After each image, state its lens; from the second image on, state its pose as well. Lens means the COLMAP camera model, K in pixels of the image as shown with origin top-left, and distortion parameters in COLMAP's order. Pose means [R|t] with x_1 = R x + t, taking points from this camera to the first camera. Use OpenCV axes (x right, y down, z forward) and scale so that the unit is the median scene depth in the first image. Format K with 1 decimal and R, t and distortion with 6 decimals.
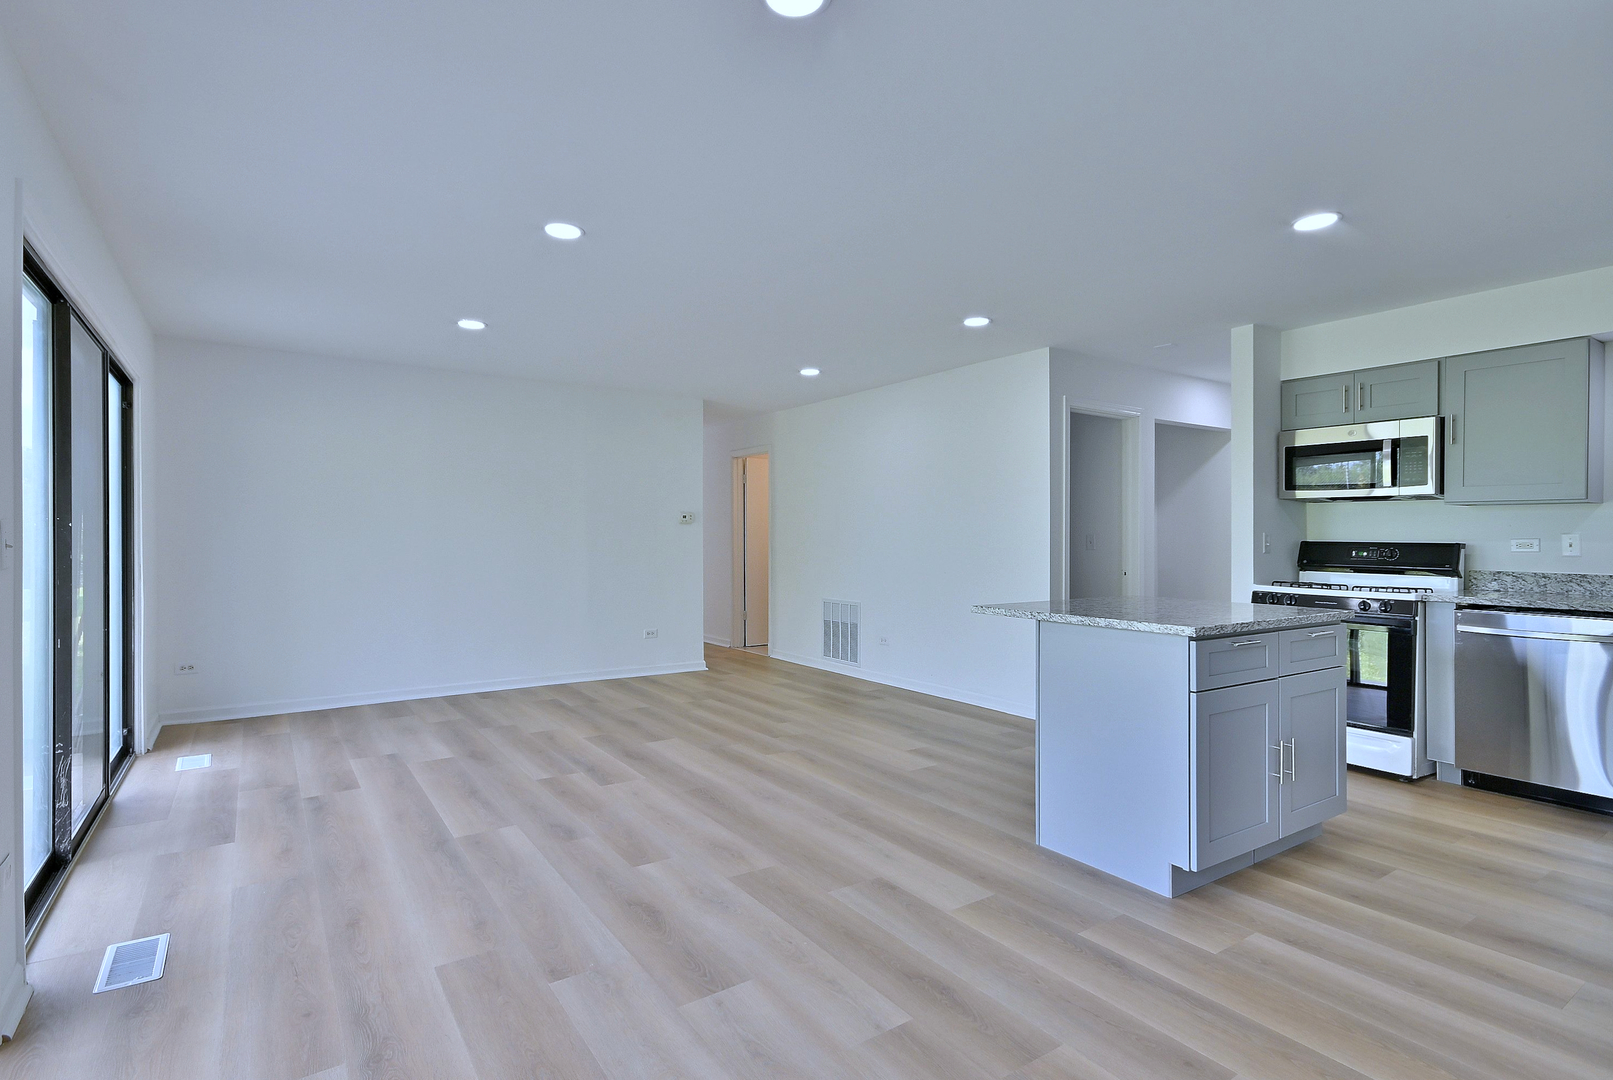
lens RADIAL K [[791.1, 0, 799.3], [0, 791.1, 534.3], [0, 0, 1]] dist [0.014258, 0.000351]
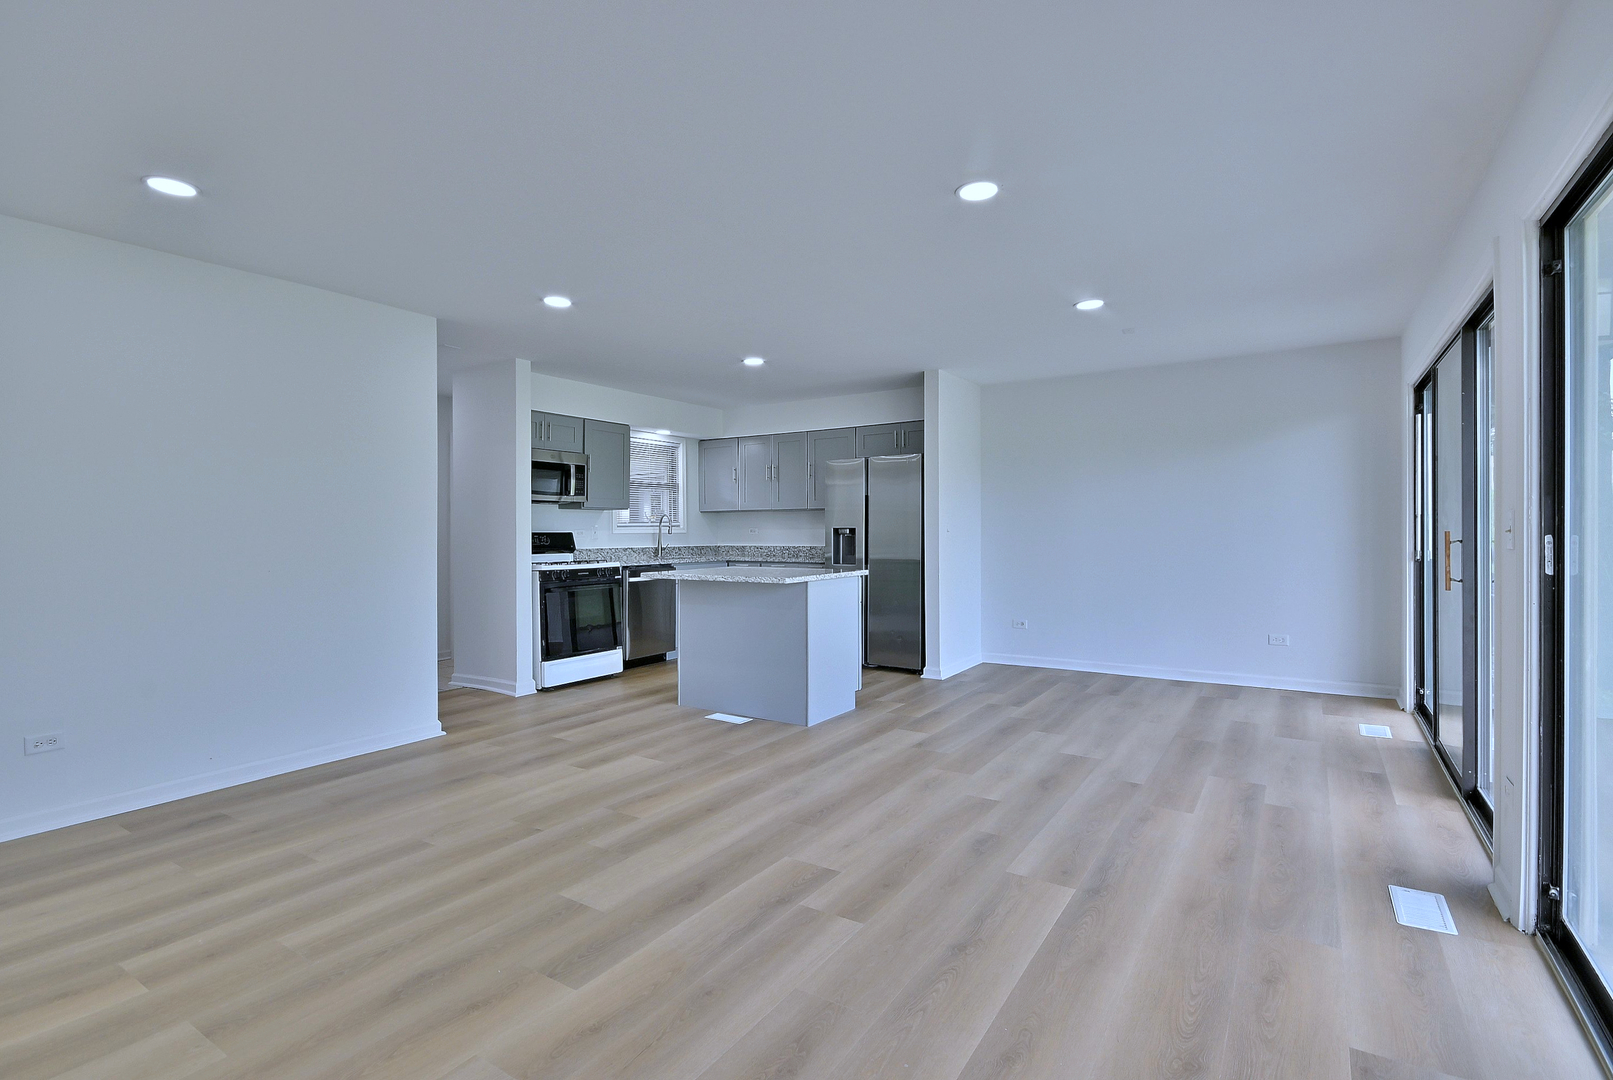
lens RADIAL K [[751.7, 0, 803.7], [0, 751.7, 548.3], [0, 0, 1]] dist [0.009210, 0.000005]
pose [[-0.374134, -0.024525, 0.927050, -0.745027], [0.001733, 0.999630, 0.027144, 0.002996], [-0.927373, 0.011762, -0.373953, 1.104323]]
